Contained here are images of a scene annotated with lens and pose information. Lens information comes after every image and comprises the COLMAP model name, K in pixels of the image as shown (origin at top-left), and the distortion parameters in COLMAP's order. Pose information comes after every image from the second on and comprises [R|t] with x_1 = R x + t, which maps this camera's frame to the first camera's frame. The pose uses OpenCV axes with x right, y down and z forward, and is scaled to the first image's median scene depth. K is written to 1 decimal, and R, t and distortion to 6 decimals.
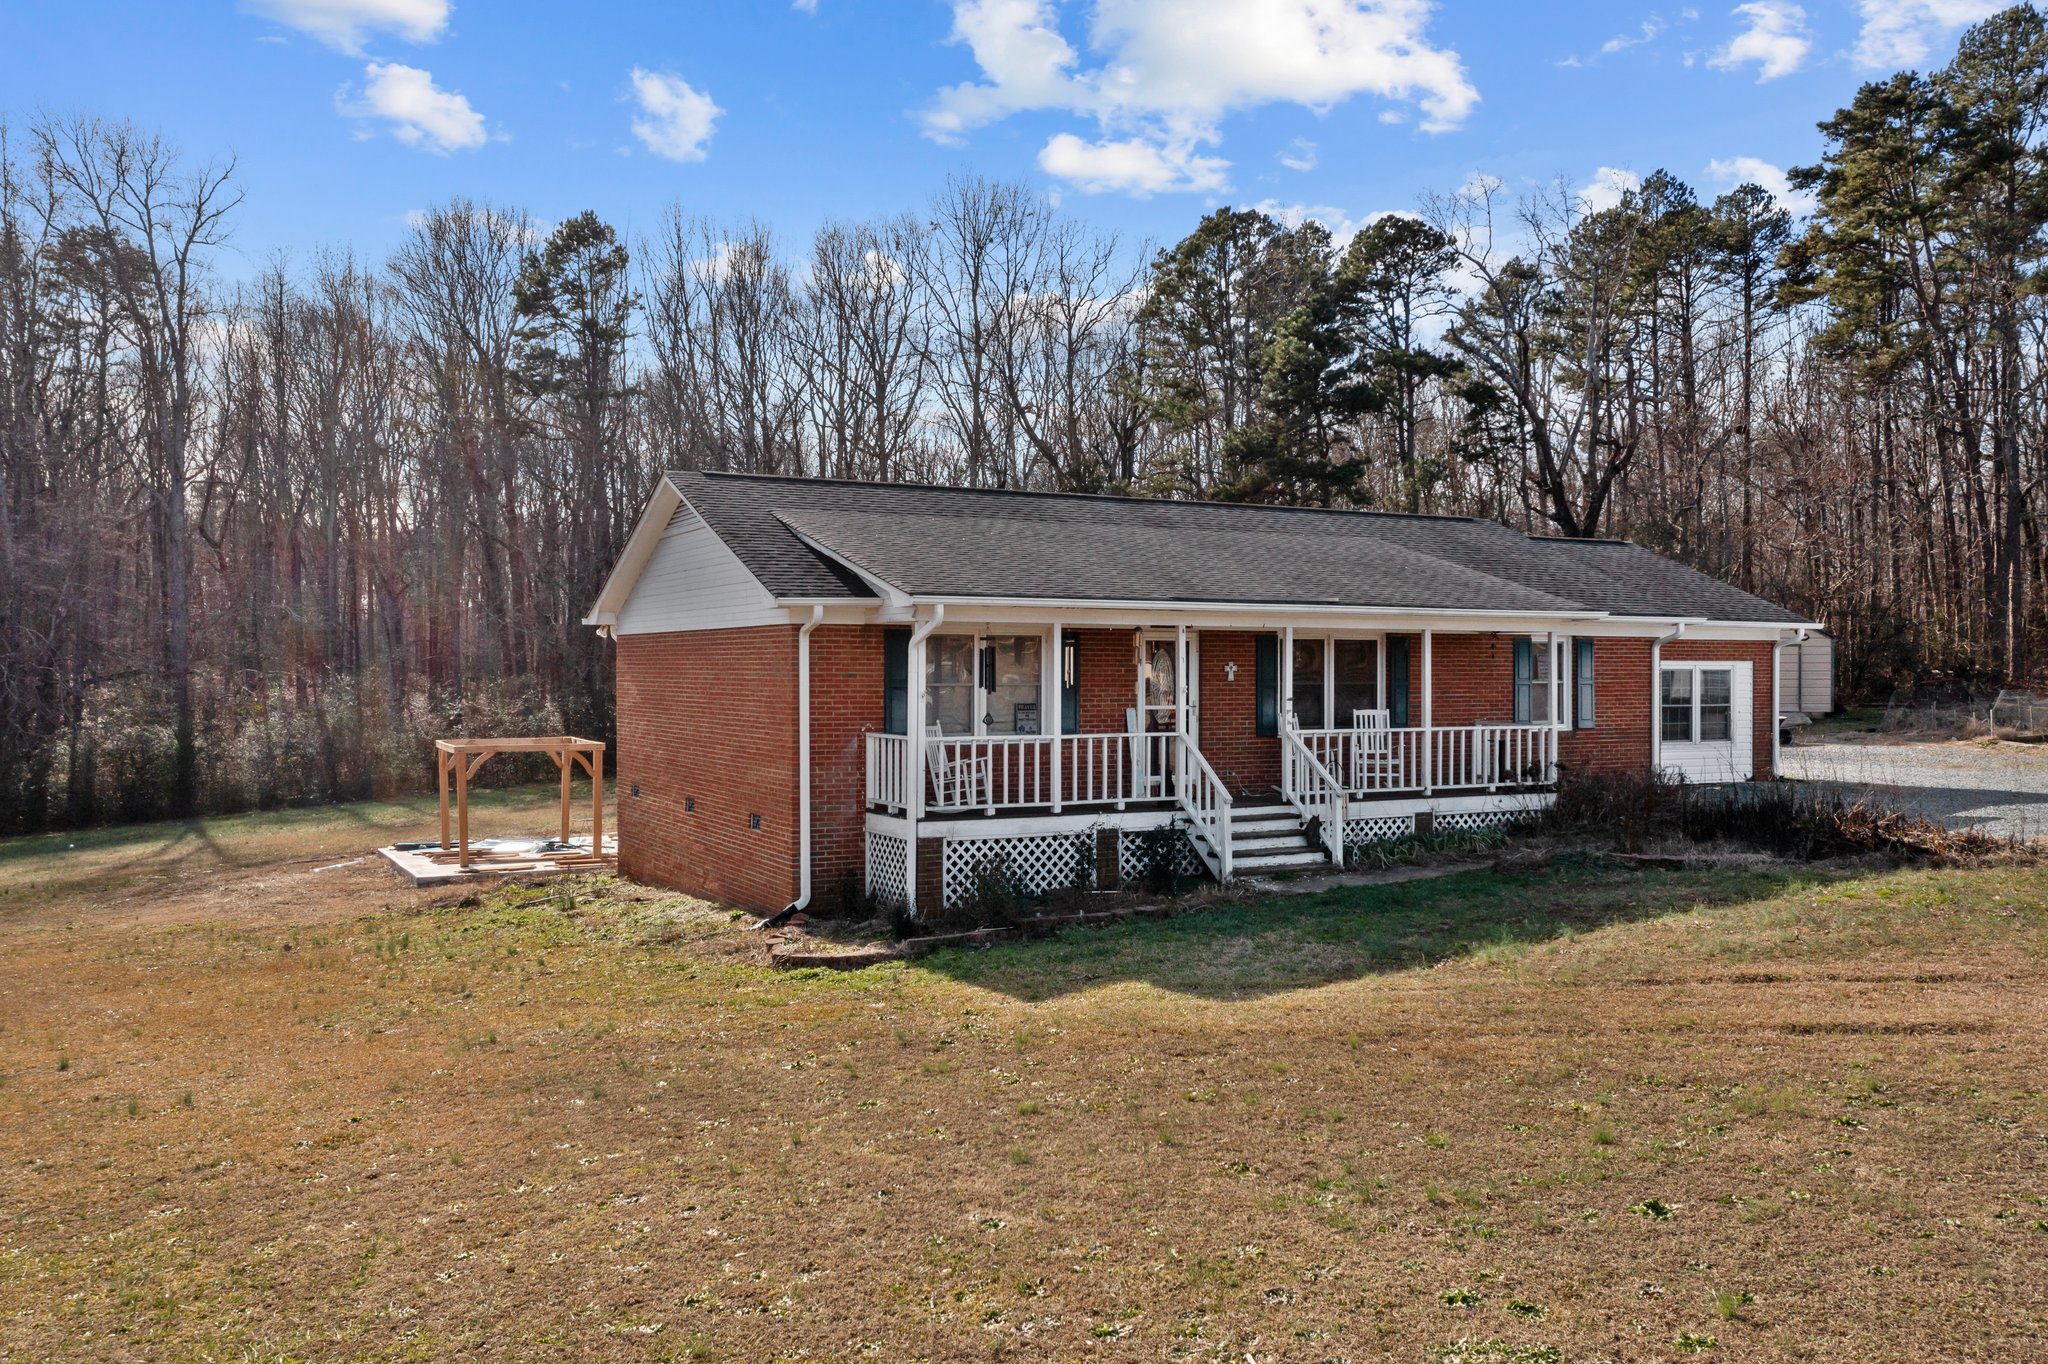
lens RADIAL K [[1636.5, 0, 1039.7], [0, 1636.5, 661.5], [0, 0, 1]] dist [0.000232, 0.008939]
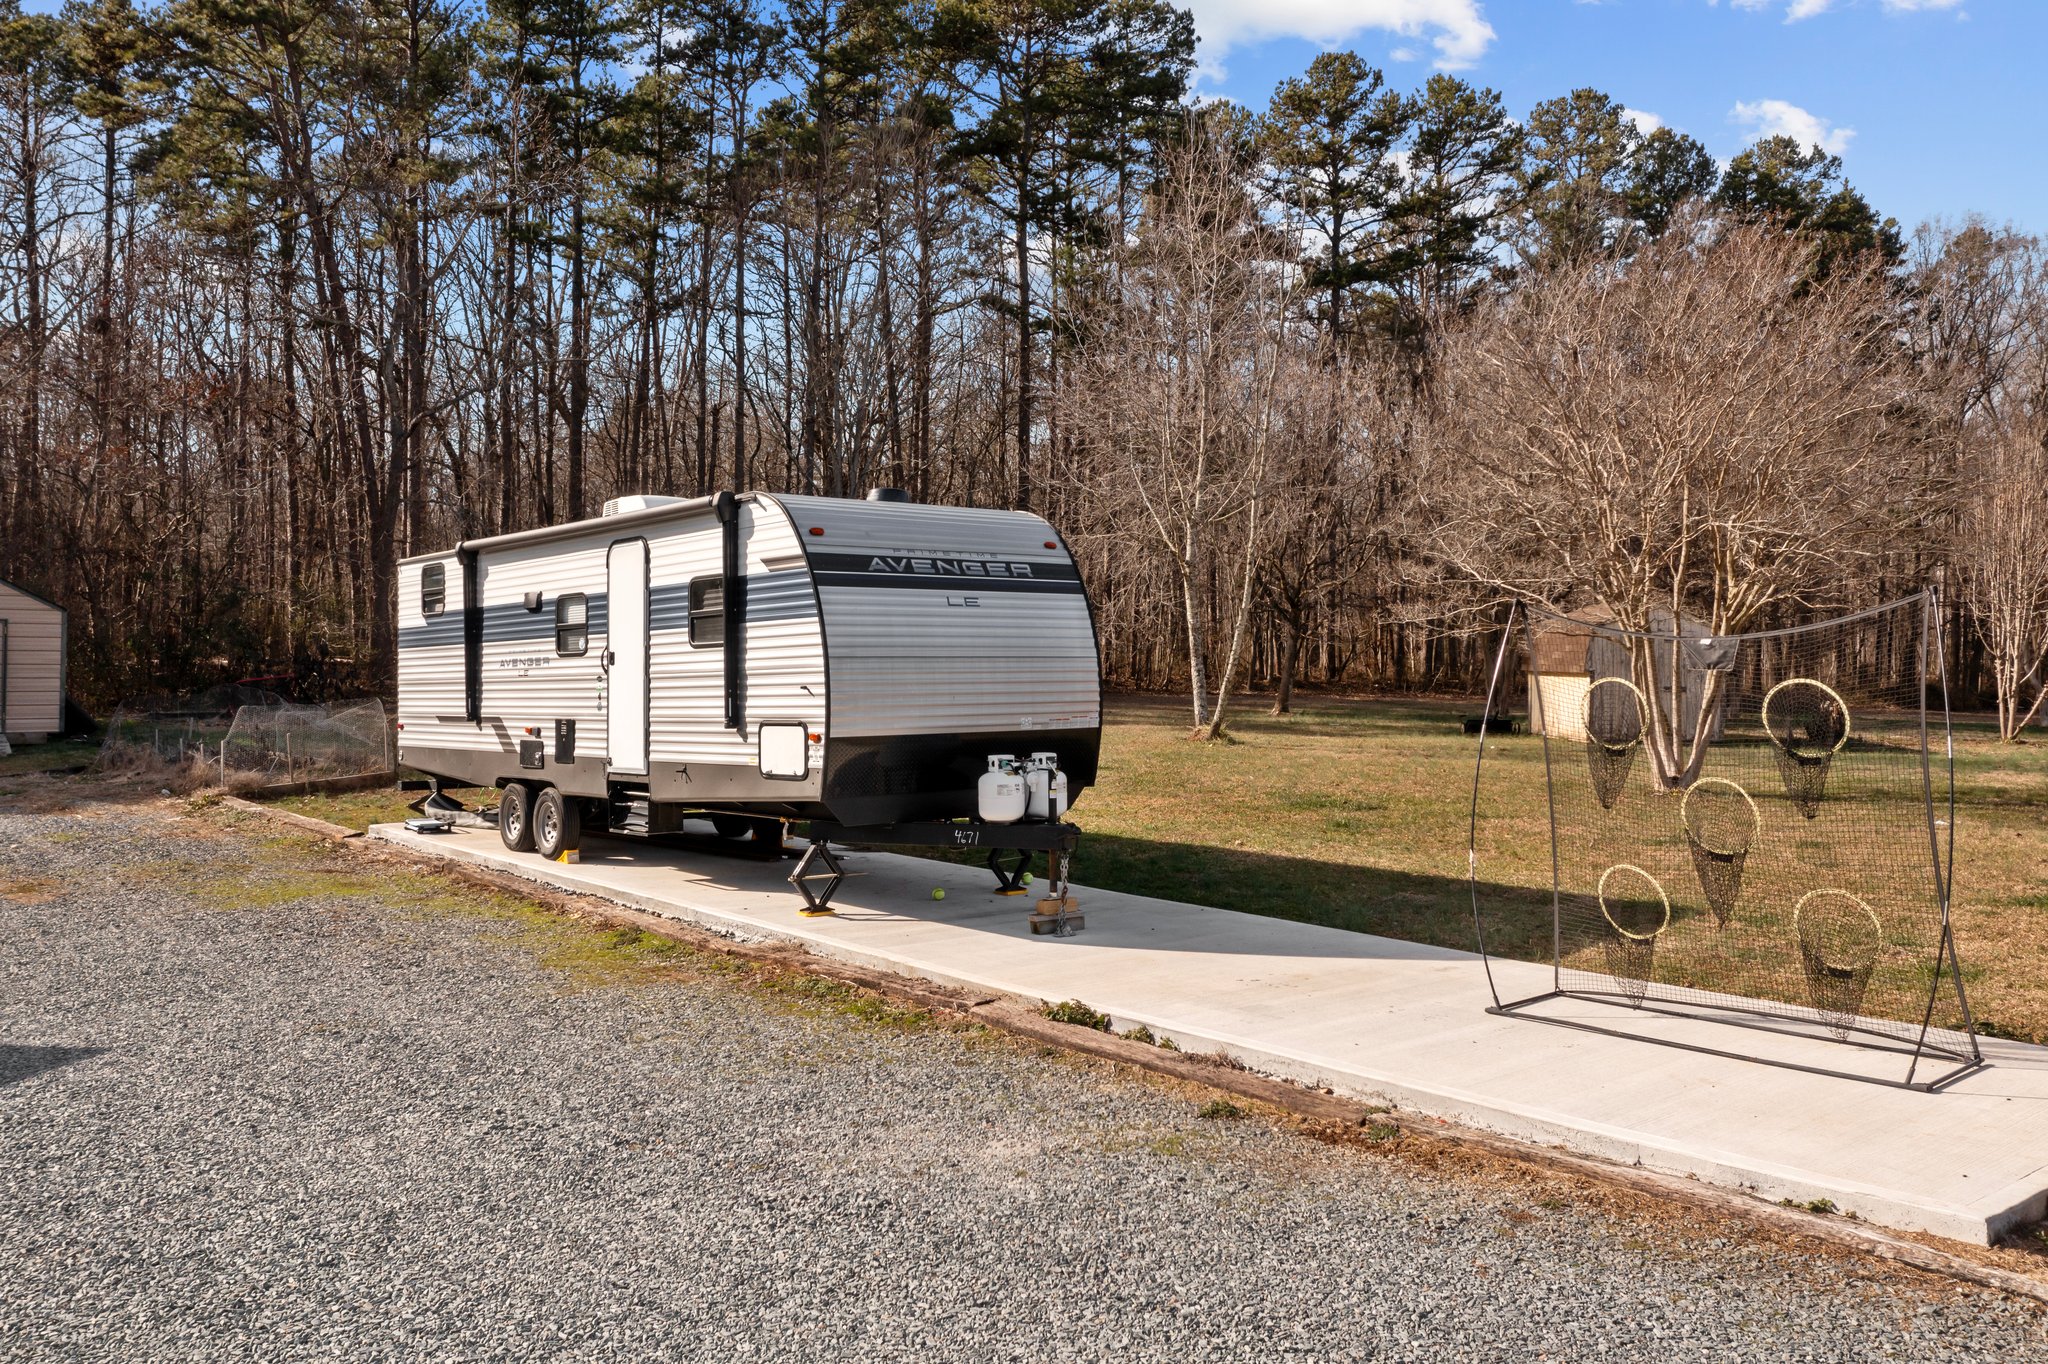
lens RADIAL K [[1636.5, 0, 1034.1], [0, 1636.5, 621.0], [0, 0, 1]] dist [0.000232, 0.008939]
pose [[0.669030, 0.026681, 0.742757, 0.445782], [-0.017375, 0.999644, -0.020259, -0.007204], [-0.743033, 0.000649, 0.669255, 0.525192]]
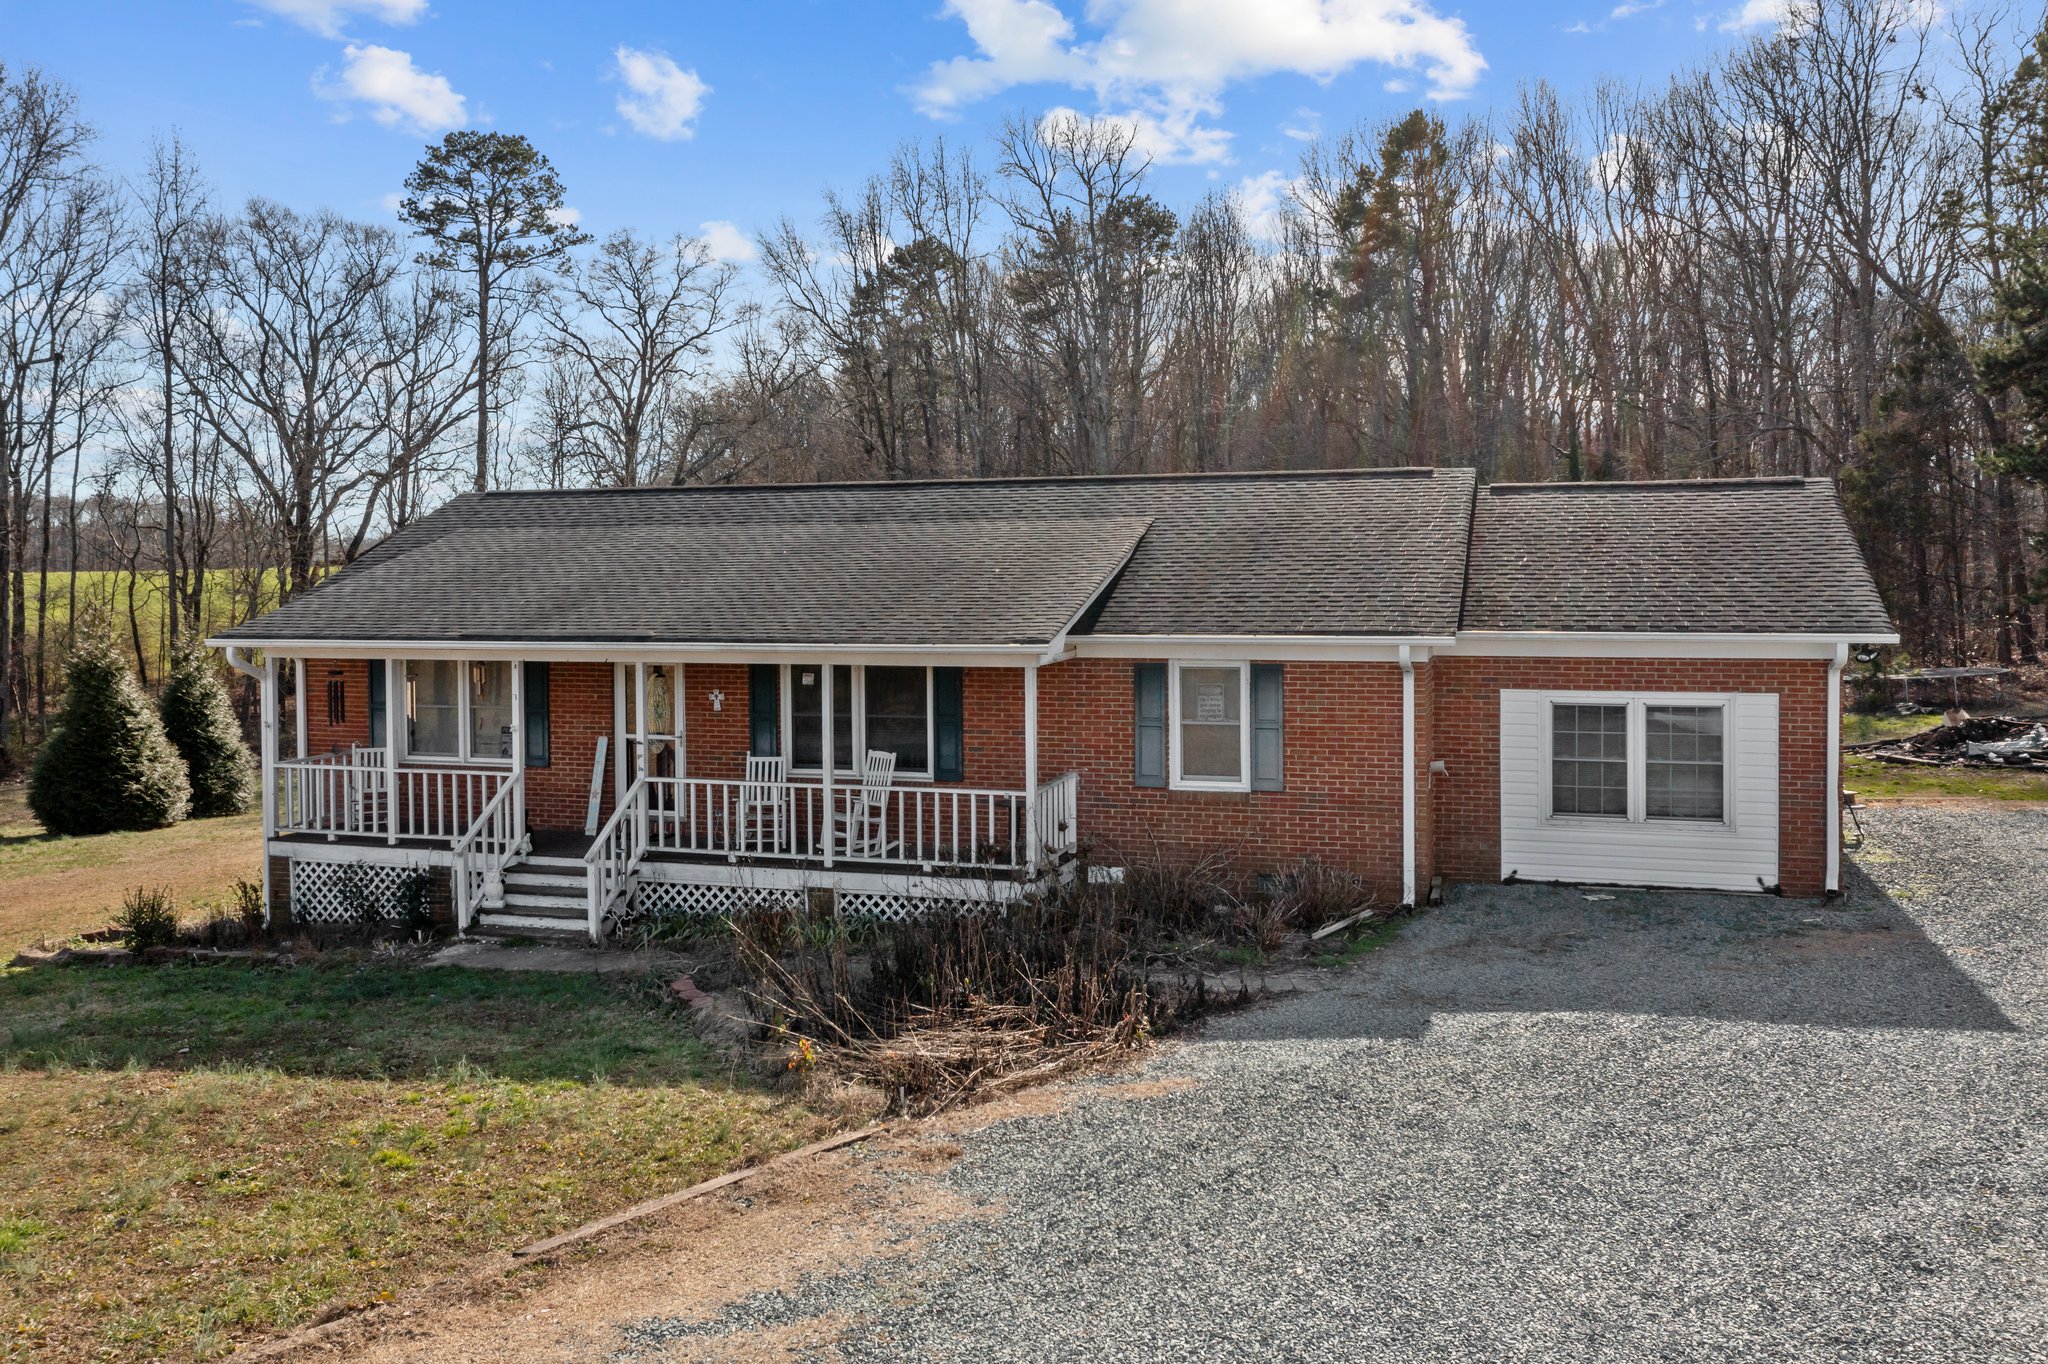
lens RADIAL K [[1636.5, 0, 1038.0], [0, 1636.5, 634.5], [0, 0, 1]] dist [0.000232, 0.008939]
pose [[0.698902, 0.028929, -0.714632, 0.683902], [0.014503, 0.998403, 0.054600, -0.059241], [0.715071, -0.048525, 0.697366, 0.392415]]
